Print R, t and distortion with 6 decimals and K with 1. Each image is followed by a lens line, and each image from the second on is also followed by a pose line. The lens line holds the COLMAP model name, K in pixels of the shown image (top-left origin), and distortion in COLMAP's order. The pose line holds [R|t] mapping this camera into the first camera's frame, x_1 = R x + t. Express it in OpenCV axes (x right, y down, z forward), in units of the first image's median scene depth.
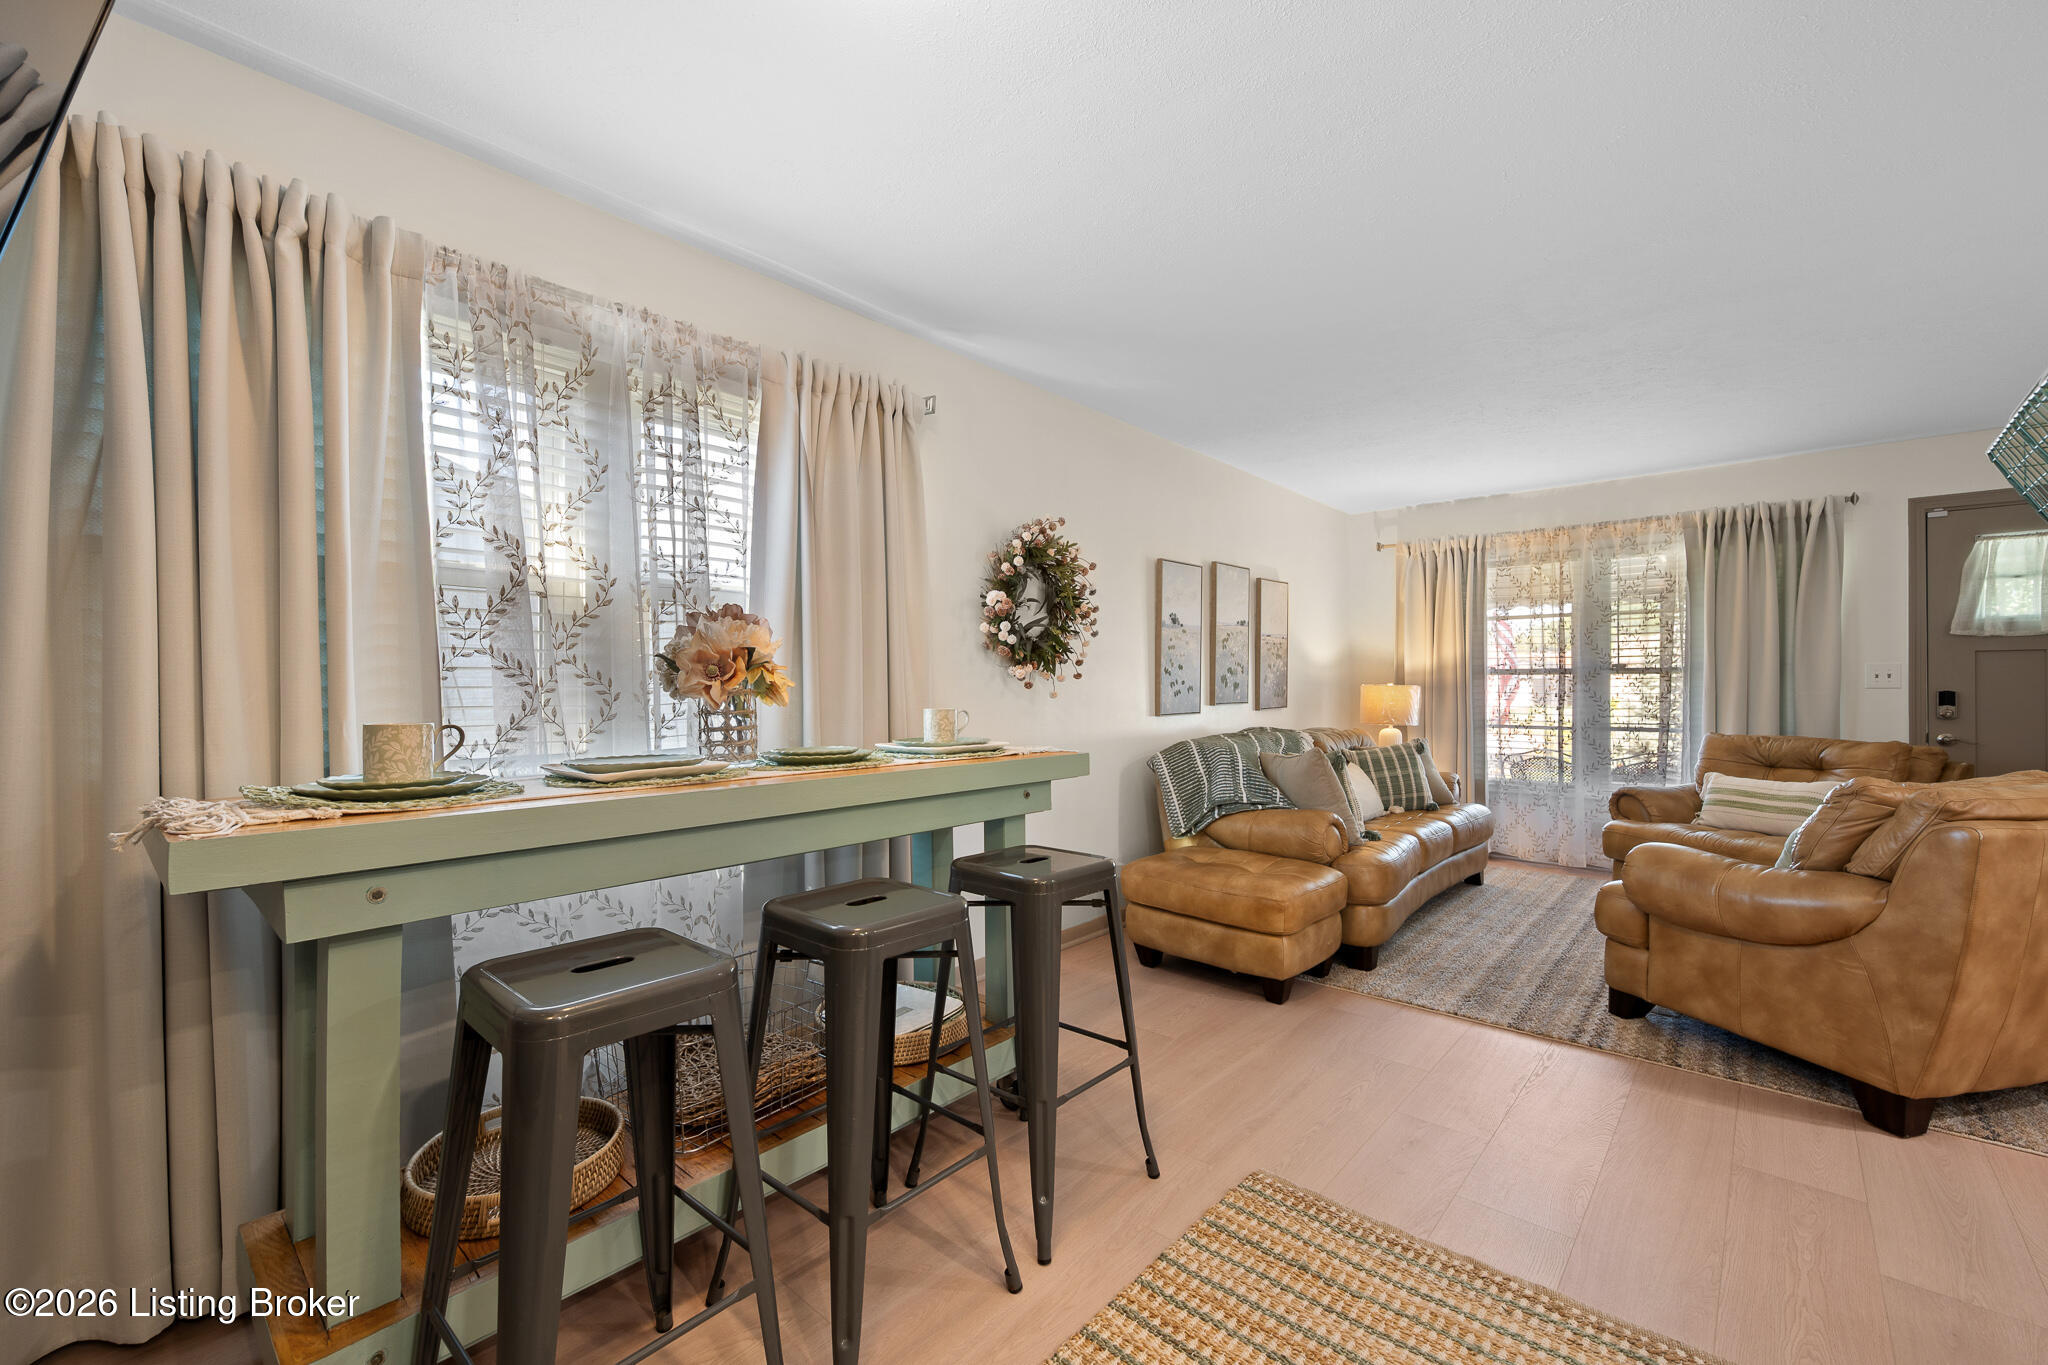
lens RADIAL K [[845.9, 0, 1023.5], [0, 845.9, 688.1], [0, 0, 1]] dist [0.002578, 0.000147]
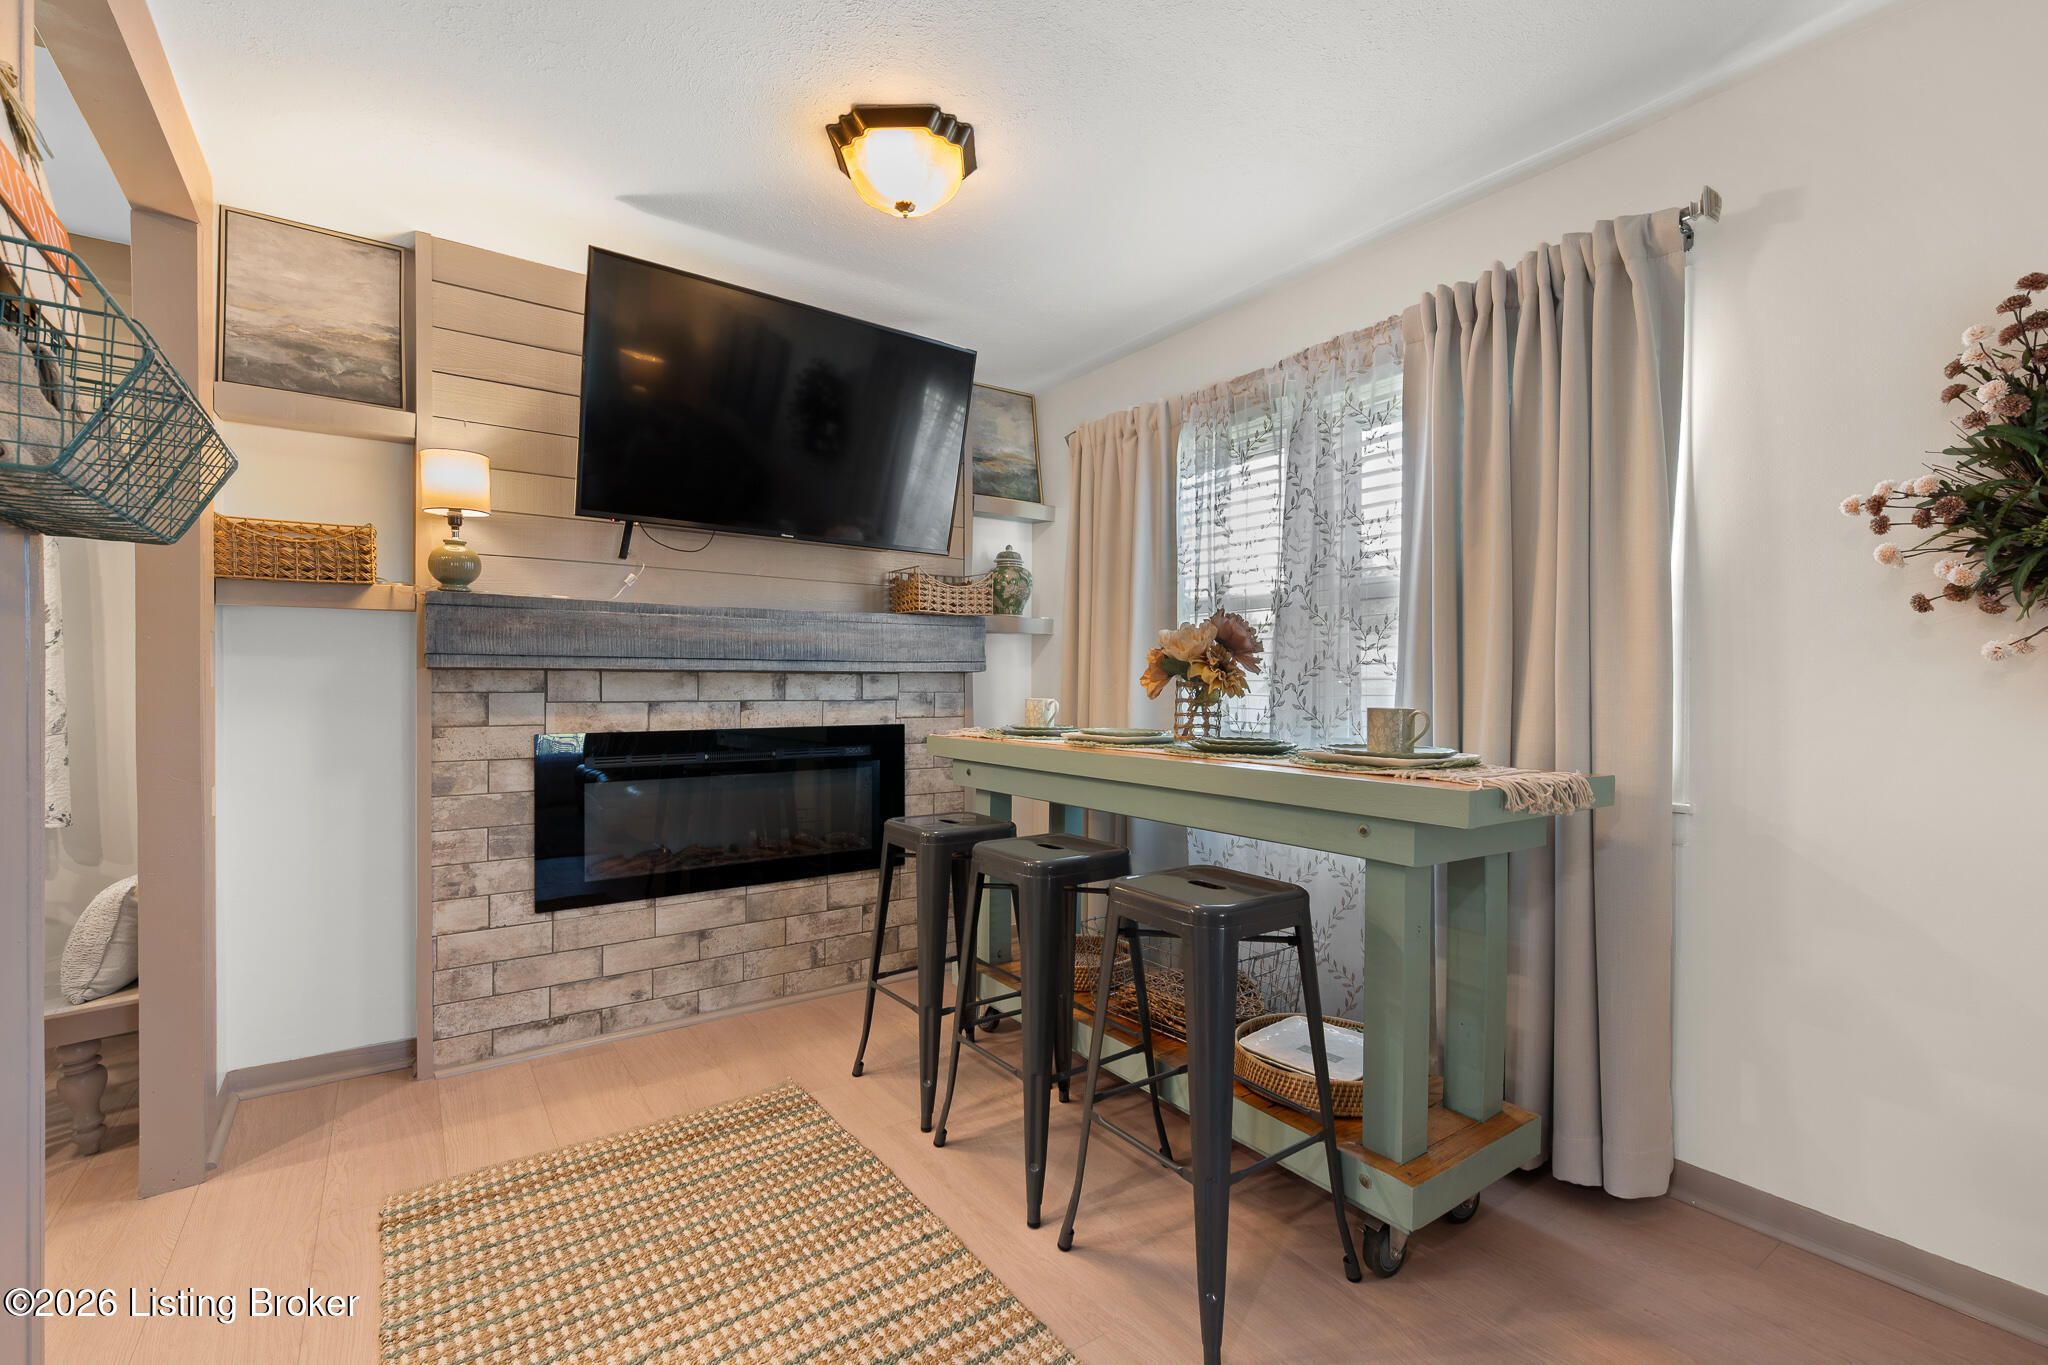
lens RADIAL K [[891.9, 0, 1023.1], [0, 891.9, 687.4], [0, 0, 1]] dist [0.000790, 0.000469]
pose [[-0.228404, 0.004943, -0.973554, 0.502596], [-0.005288, 0.999966, 0.006317, 0.001561], [0.973552, 0.006591, -0.228371, 0.560105]]
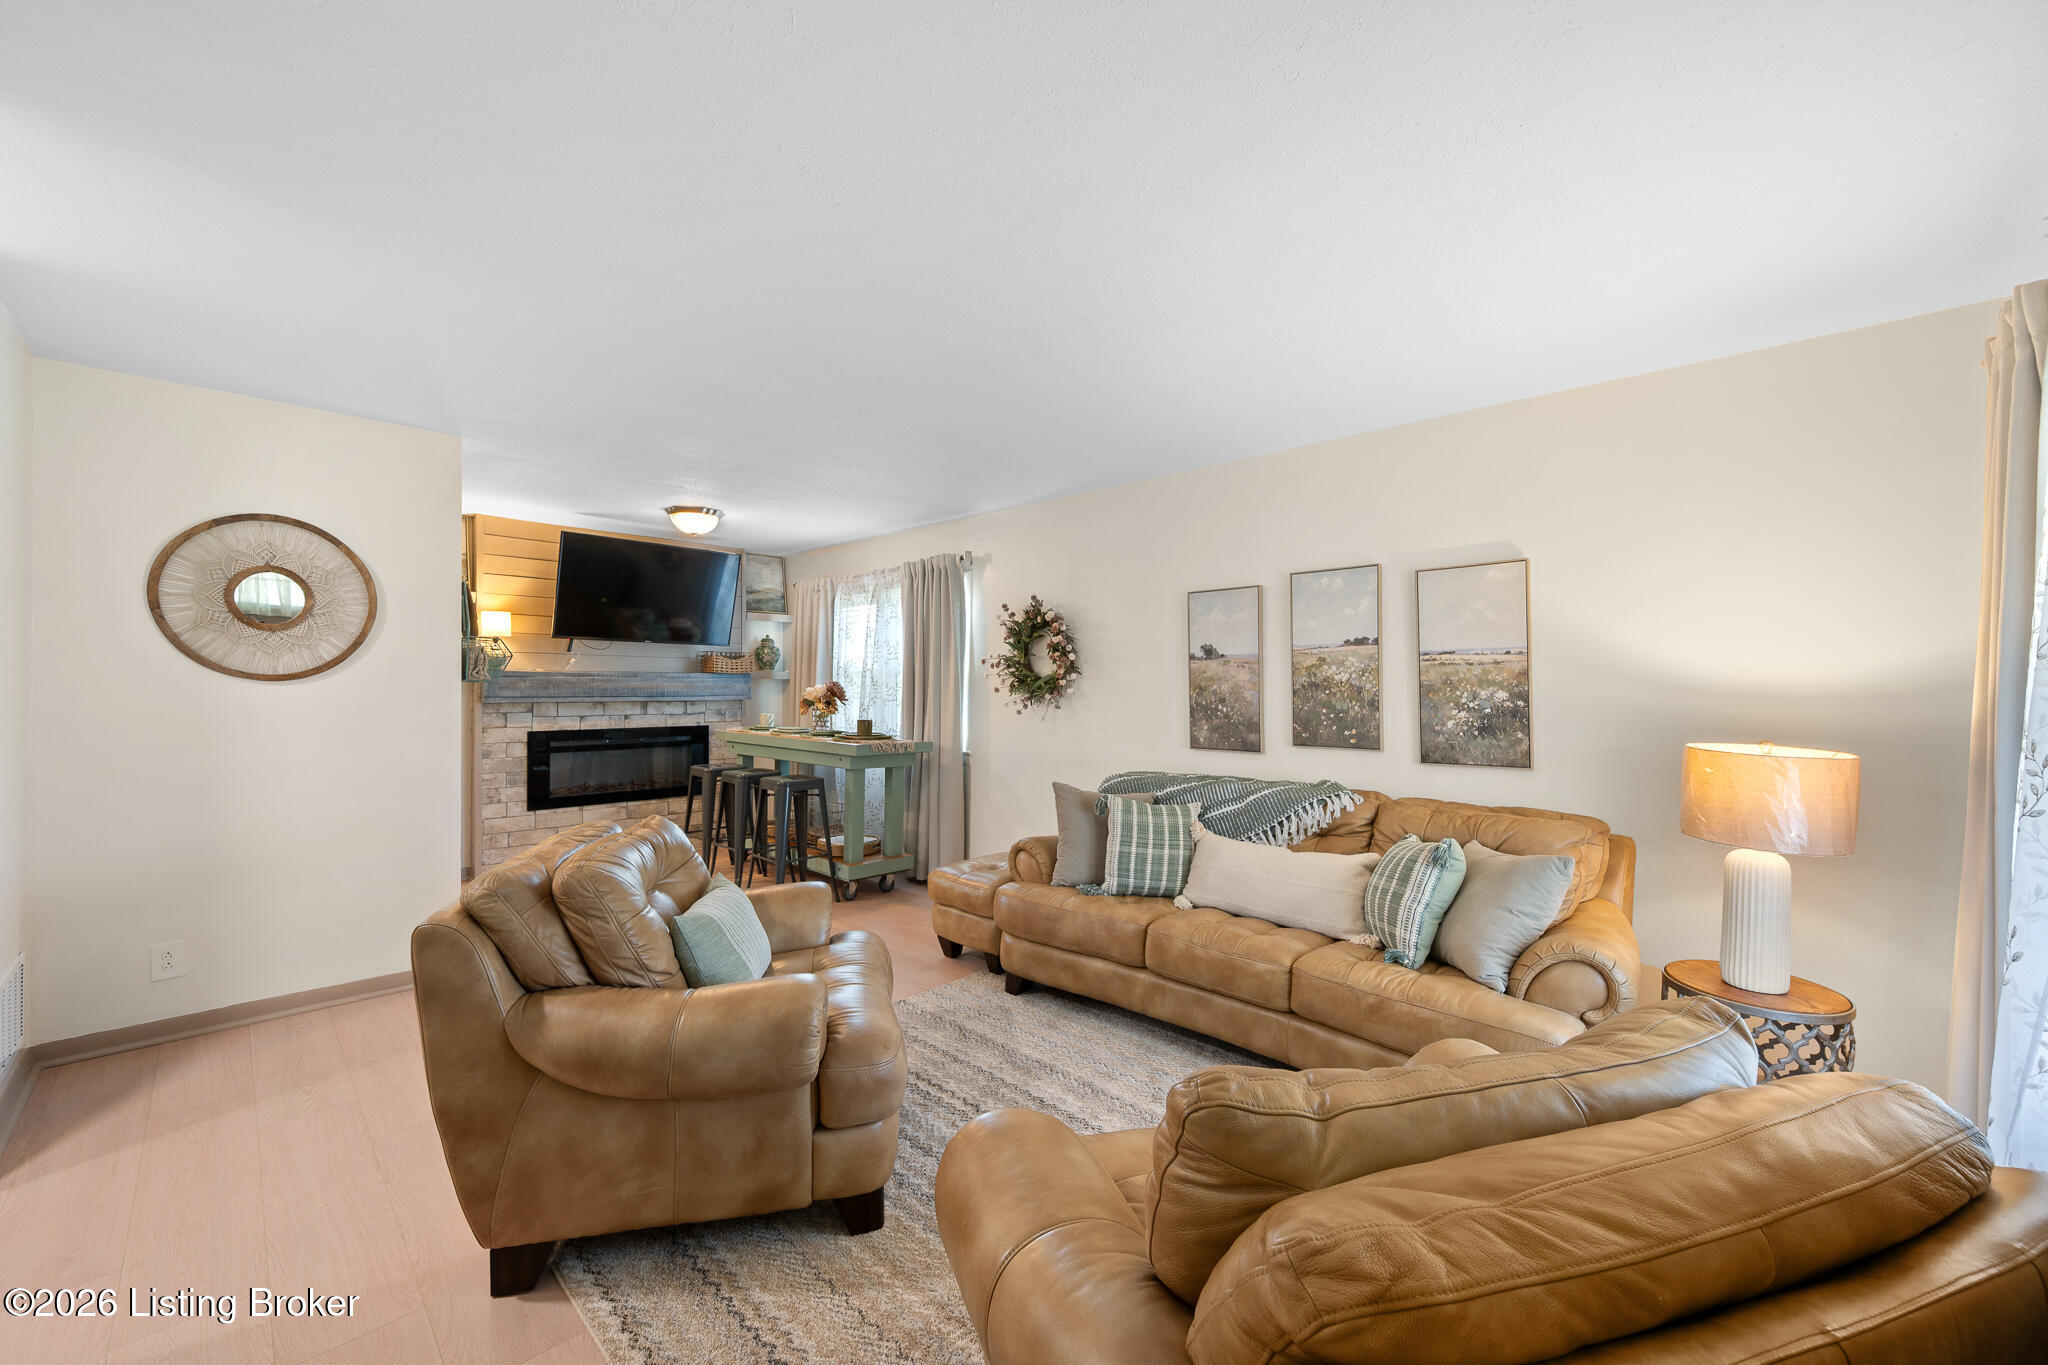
lens RADIAL K [[801.7, 0, 1024.0], [0, 801.7, 682.5], [0, 0, 1]] dist [0.000468, 0.000226]
pose [[-0.054497, -0.001873, -0.998512, 1.323138], [-0.008906, 0.999959, -0.001389, -0.050126], [0.998474, 0.008817, -0.054512, 1.004508]]
